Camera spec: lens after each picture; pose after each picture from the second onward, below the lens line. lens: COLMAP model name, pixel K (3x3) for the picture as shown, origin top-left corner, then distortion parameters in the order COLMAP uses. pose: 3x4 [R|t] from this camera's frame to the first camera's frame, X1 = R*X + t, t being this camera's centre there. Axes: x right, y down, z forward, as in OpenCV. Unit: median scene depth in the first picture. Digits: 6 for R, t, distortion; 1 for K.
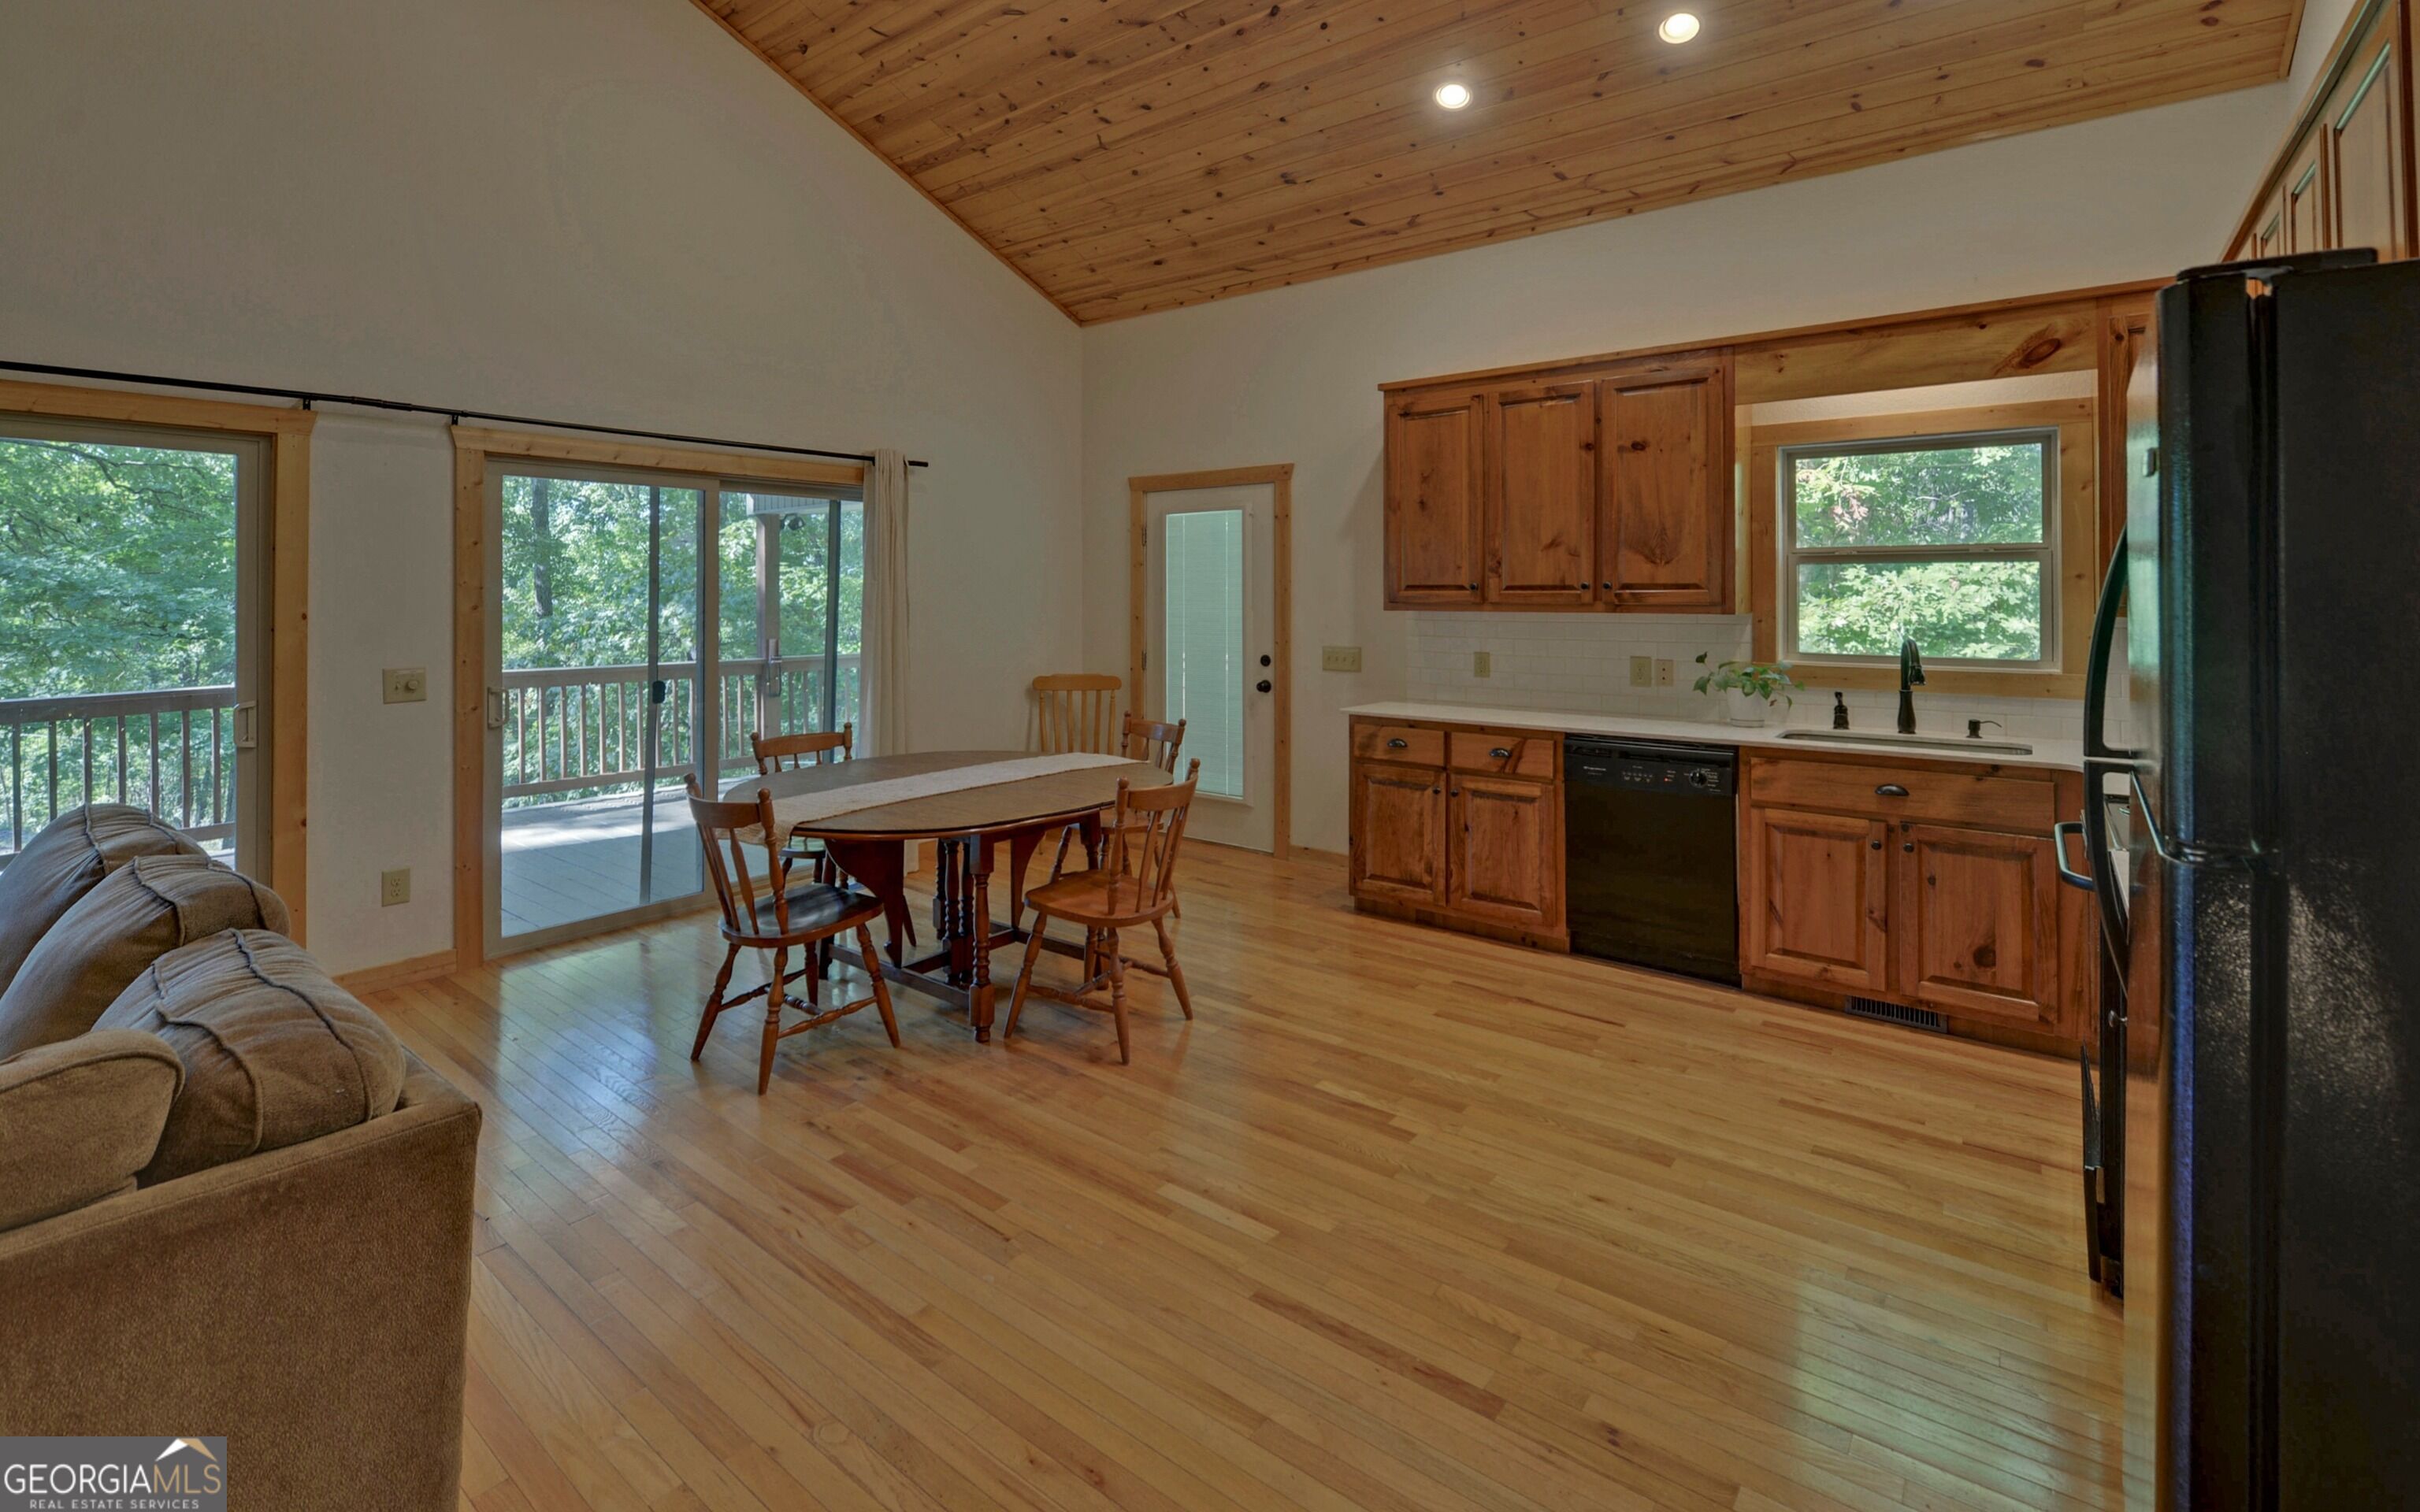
lens RADIAL K [[1068.5, 0, 1236.3], [0, 1068.5, 565.1], [0, 0, 1]] dist [-0.023040, -0.000134]
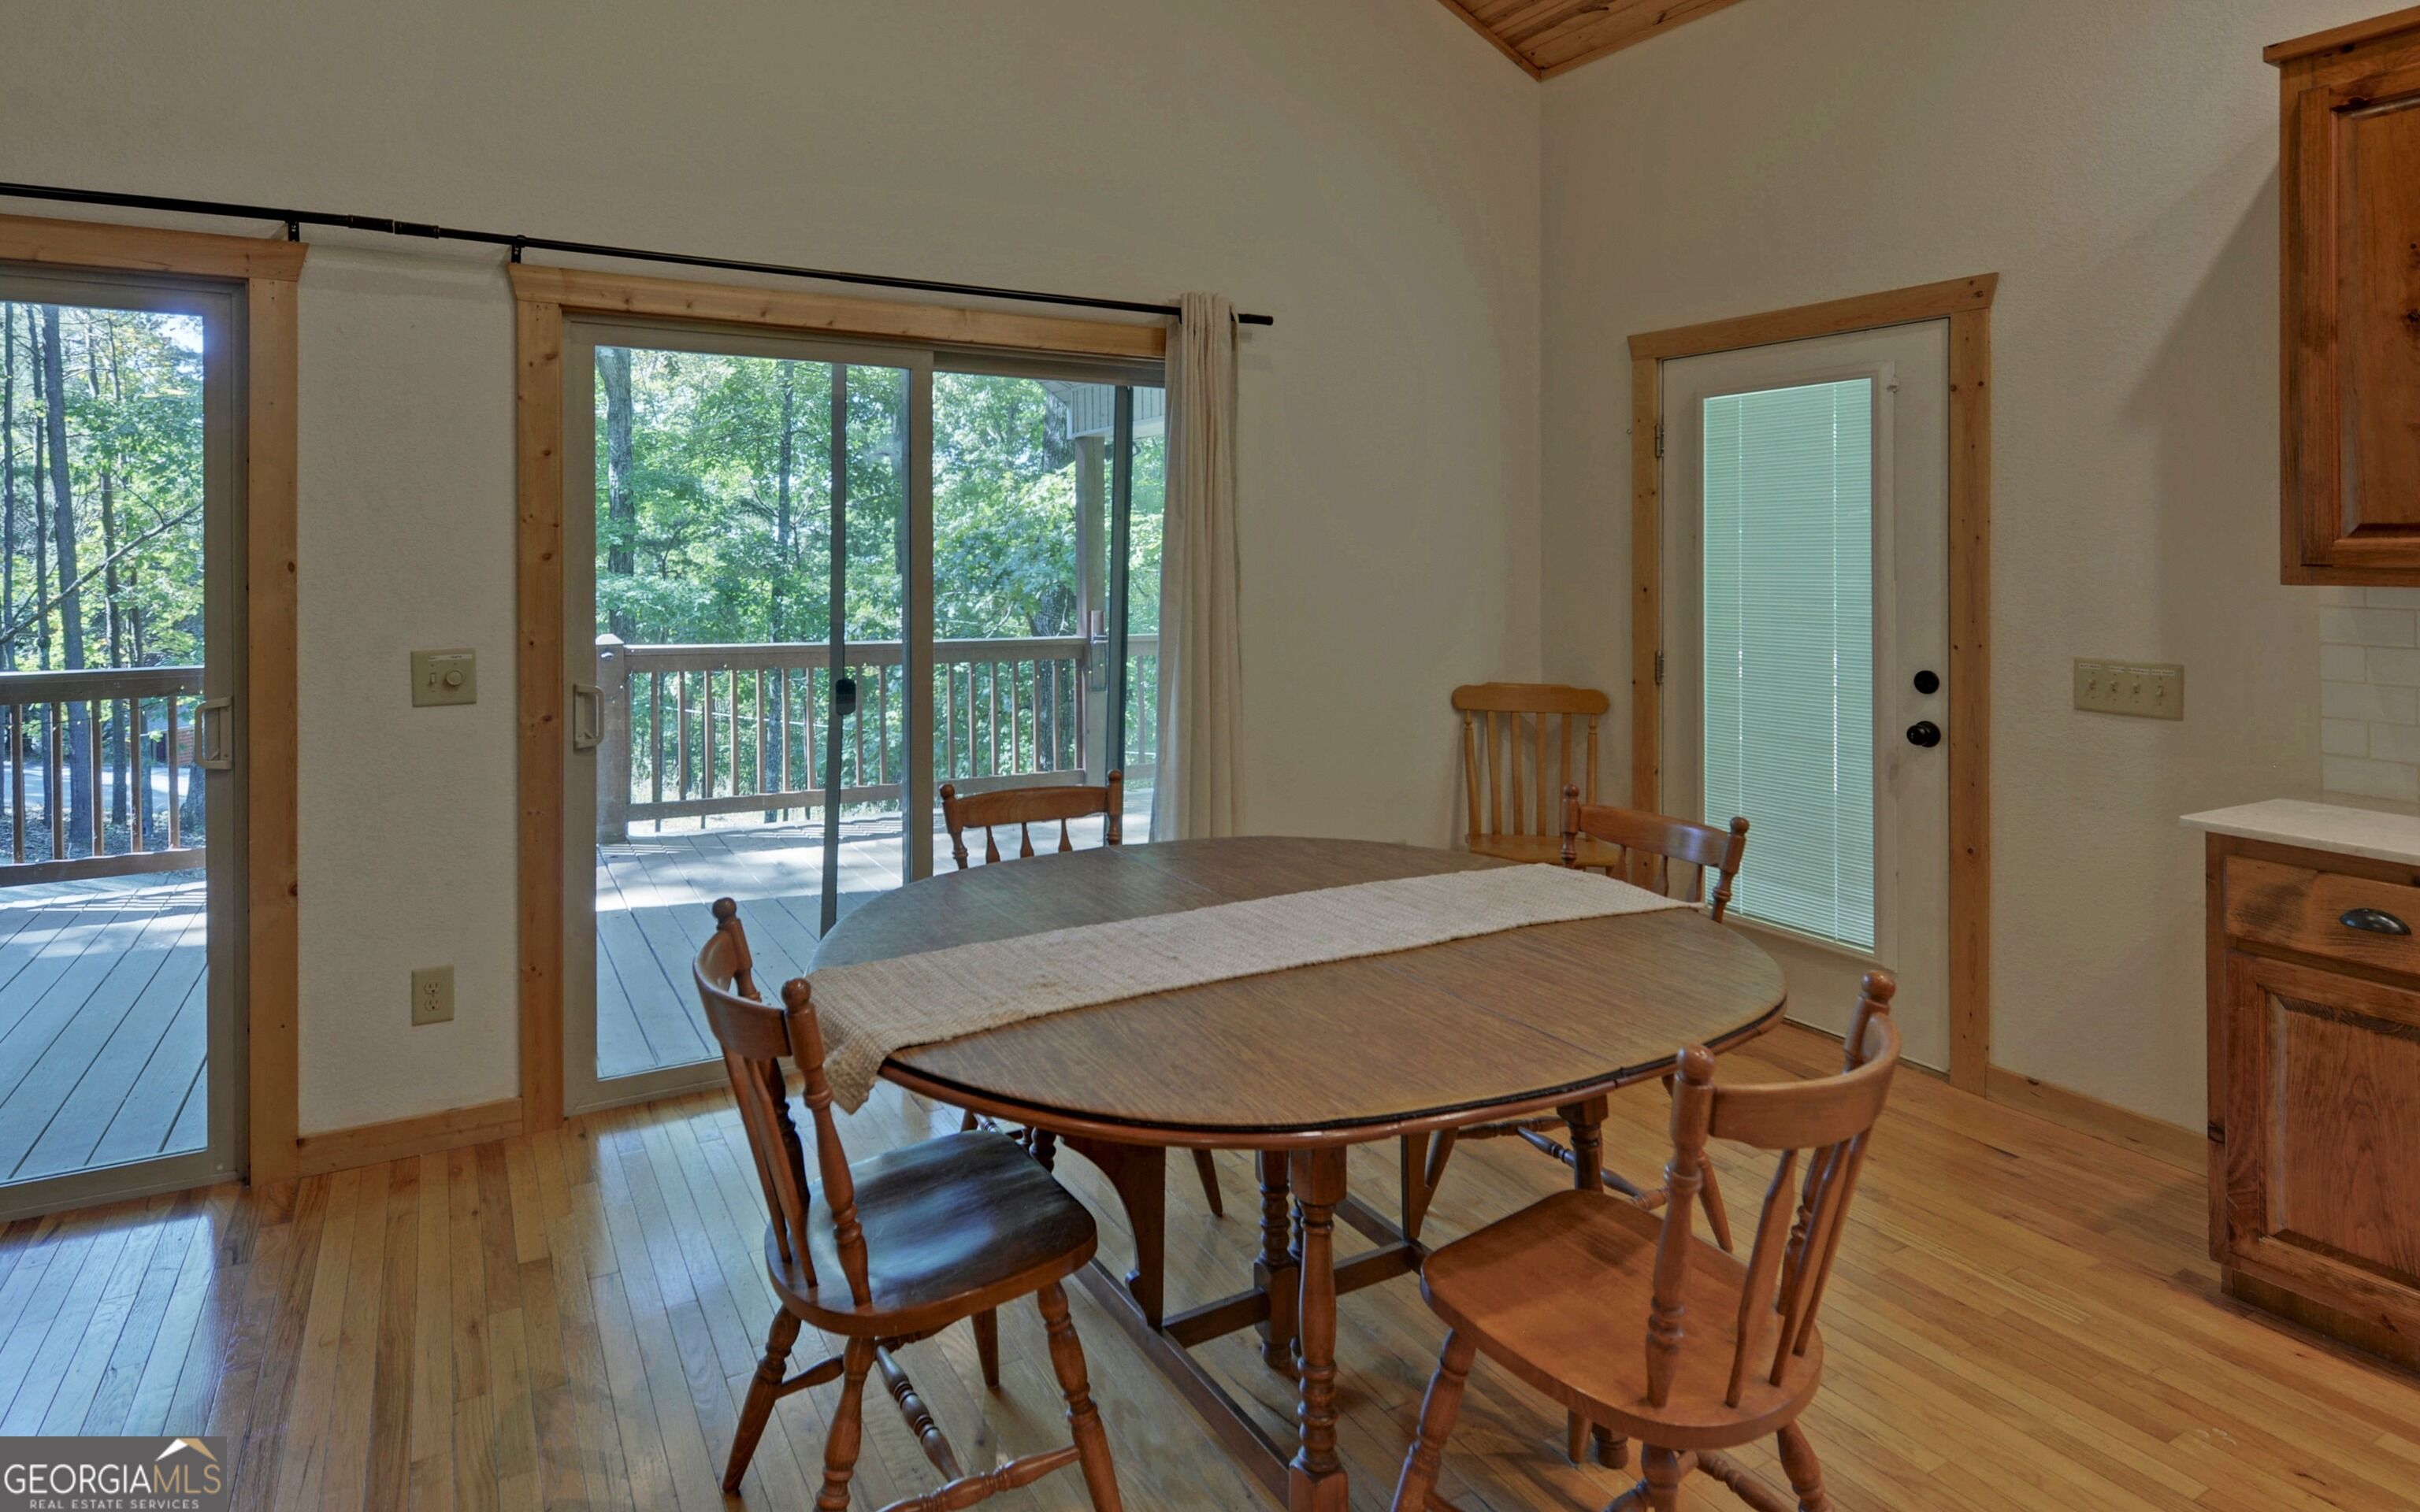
lens RADIAL K [[1319.0, 0, 1175.2], [0, 1319.0, 540.5], [0, 0, 1]] dist [-0.008121, -0.001861]
pose [[0.919681, 0.003594, -0.392650, -0.066316], [0.002576, 0.999881, 0.015188, 0.017936], [0.392658, -0.014980, 0.919563, 0.382623]]
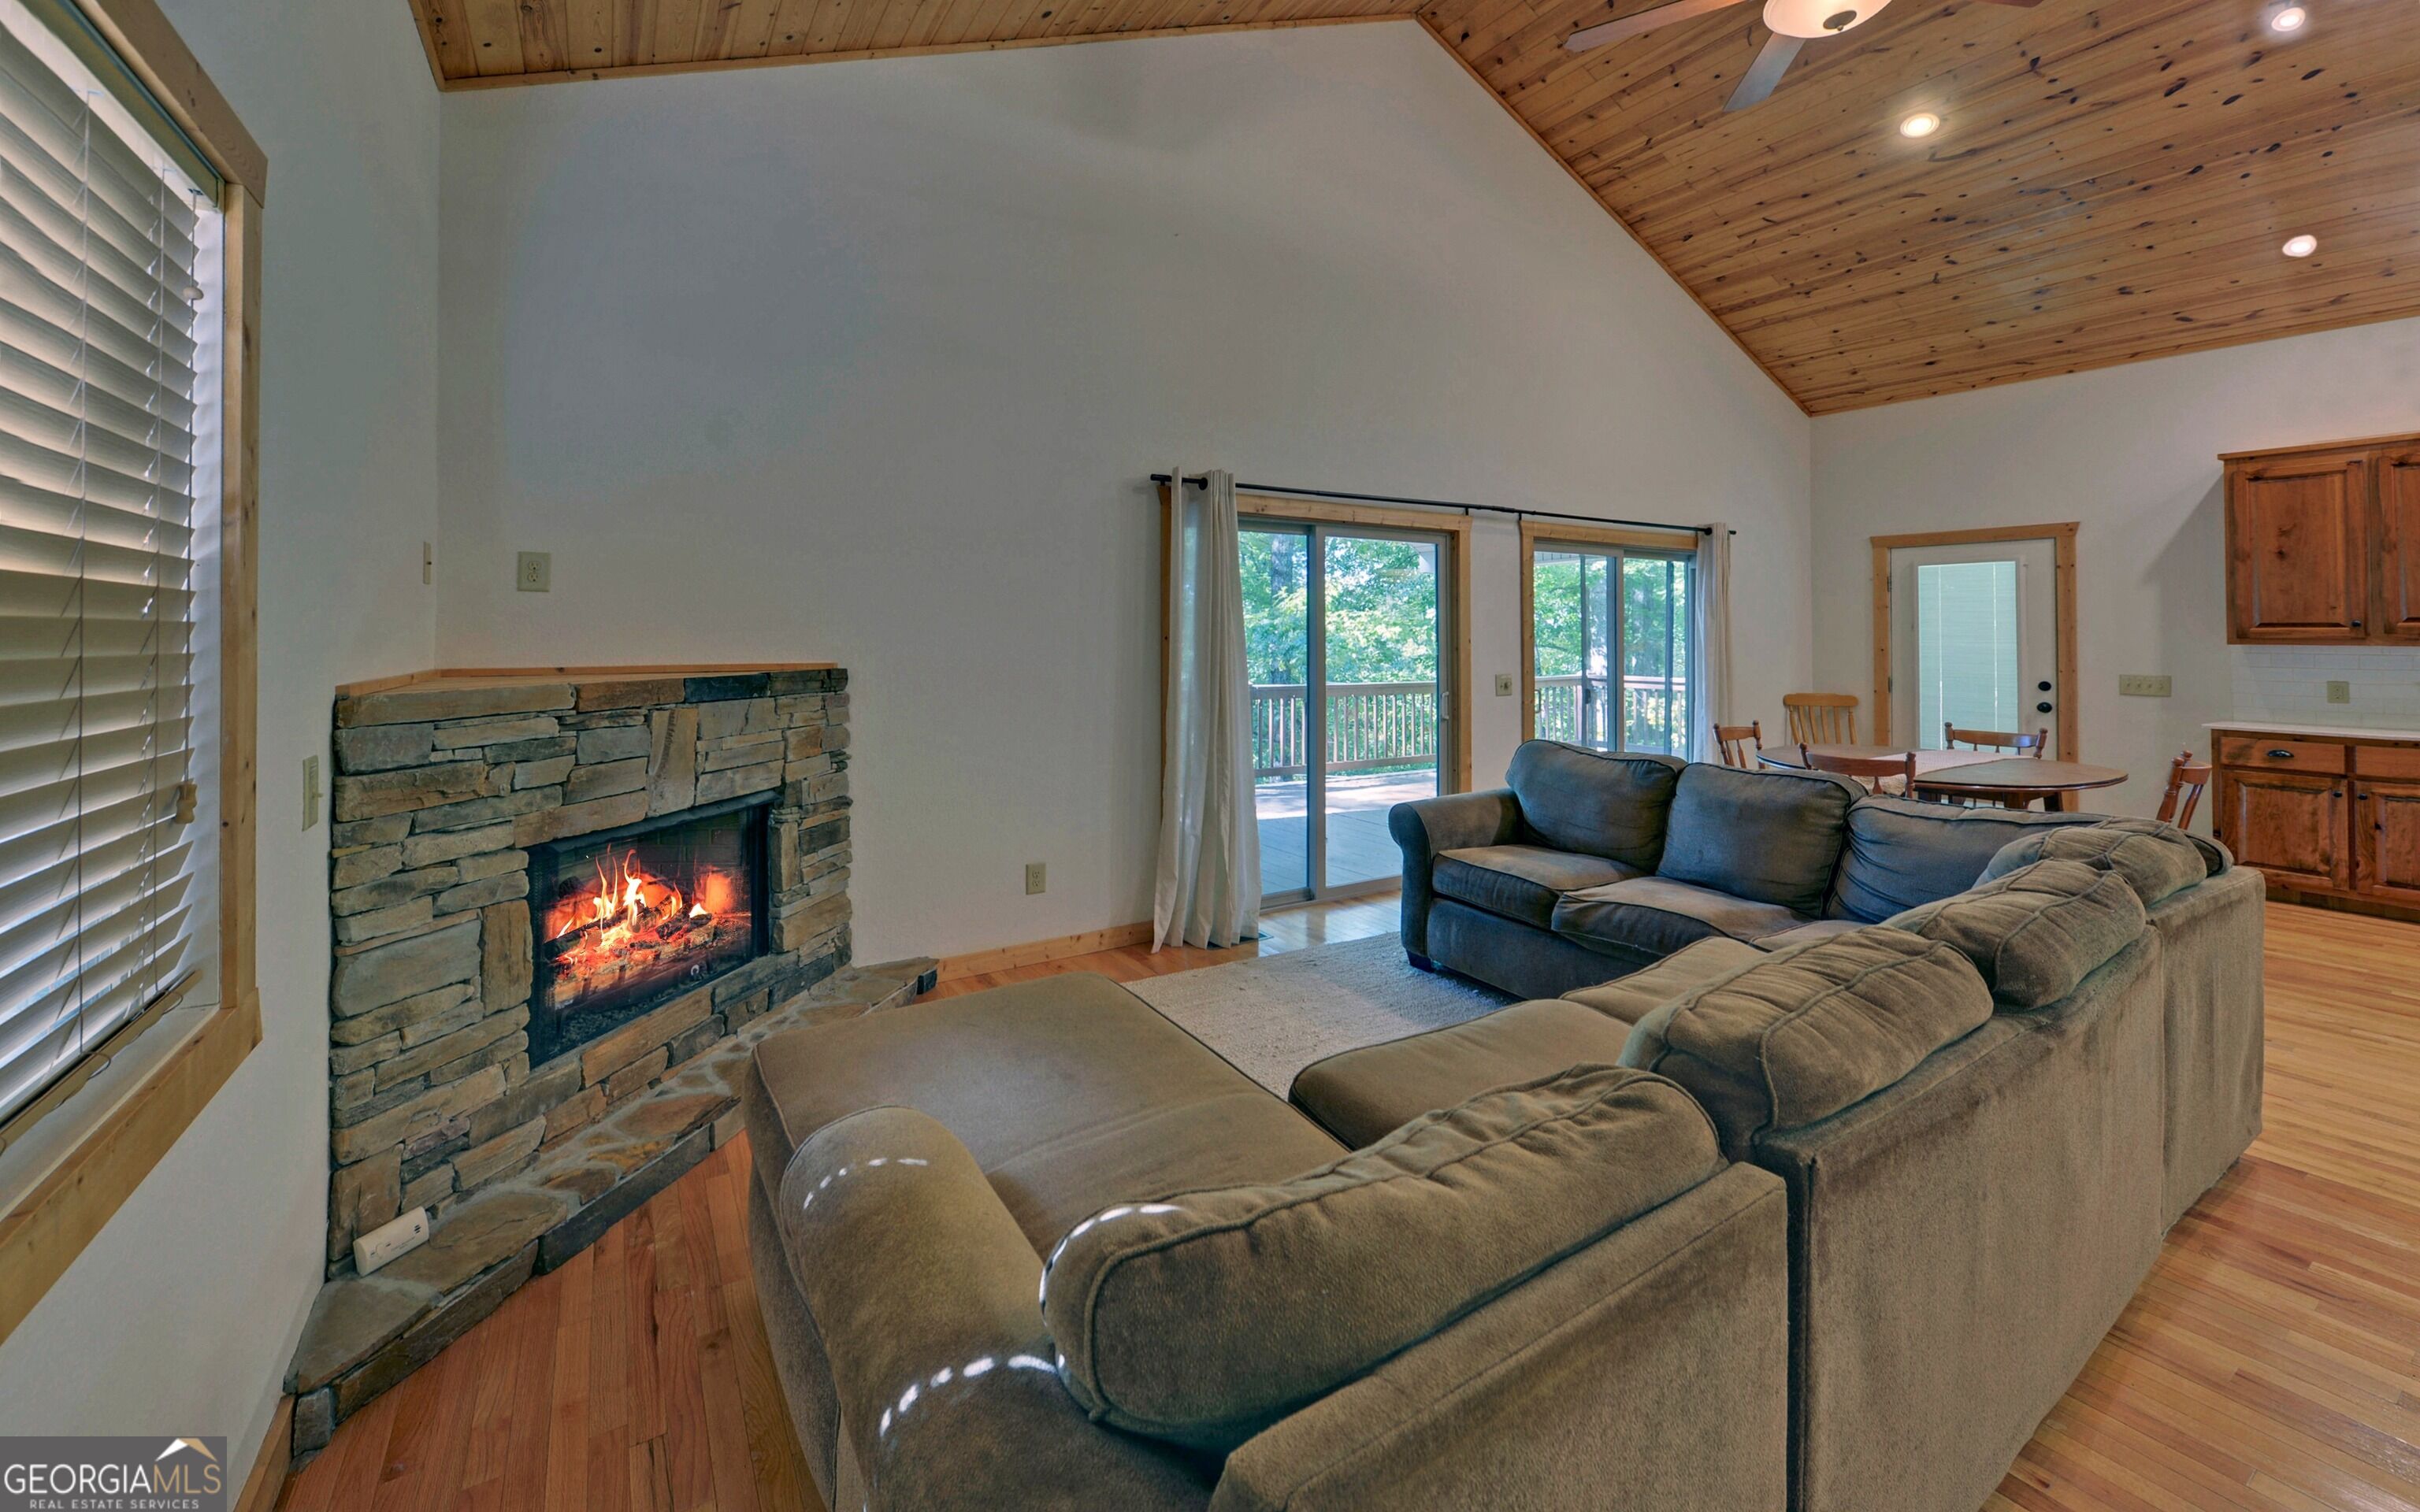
lens RADIAL K [[944.0, 0, 1223.1], [0, 944.0, 617.4], [0, 0, 1]] dist [0.021718, -0.009367]
pose [[0.941656, -0.002995, -0.336563, -0.602177], [0.005691, 0.999959, 0.007025, -0.001172], [0.336528, -0.008531, 0.941635, -0.410189]]
